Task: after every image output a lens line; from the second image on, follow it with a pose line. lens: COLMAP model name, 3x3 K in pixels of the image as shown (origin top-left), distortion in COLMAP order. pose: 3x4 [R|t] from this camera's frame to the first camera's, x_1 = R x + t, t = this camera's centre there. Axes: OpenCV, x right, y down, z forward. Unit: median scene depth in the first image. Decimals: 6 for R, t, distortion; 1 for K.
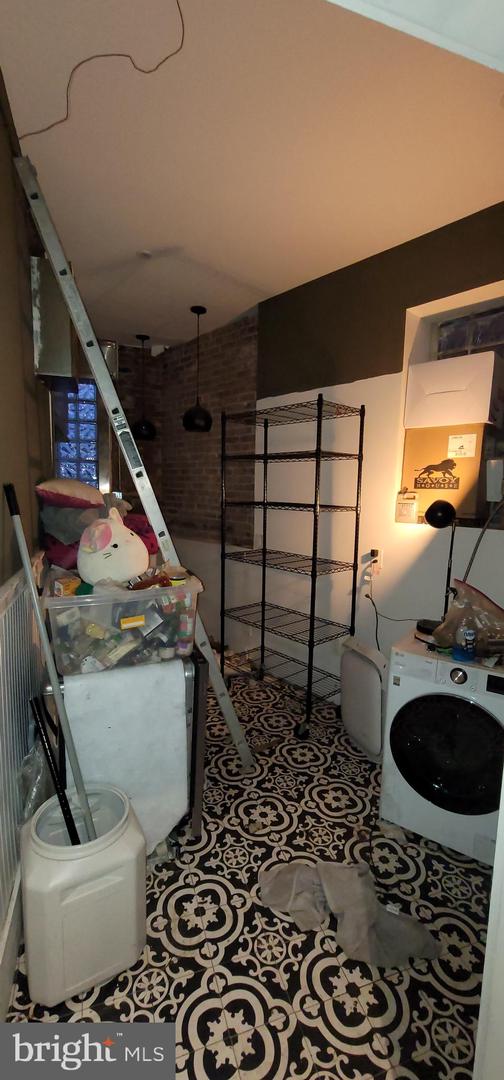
lens RADIAL K [[443.8, 0, 251.2], [0, 443.8, 546.9], [0, 0, 1]] dist [-0.007796, 0.002383]
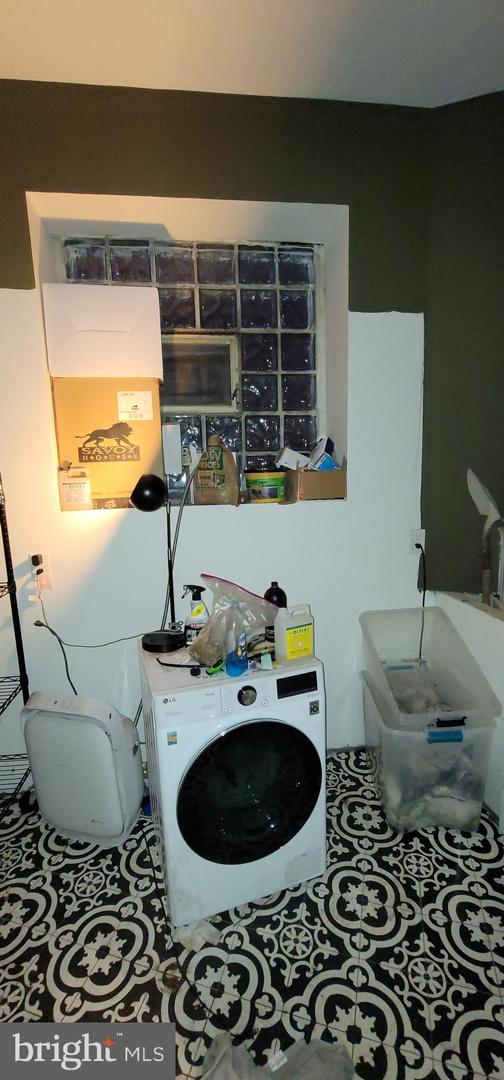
lens RADIAL K [[443.8, 0, 254.4], [0, 443.8, 545.1], [0, 0, 1]] dist [-0.007796, 0.002383]
pose [[0.583460, -0.173175, 0.793464, -0.081407], [0.143182, 0.983632, 0.109393, -0.044004], [-0.799421, 0.049783, 0.598705, 0.416085]]
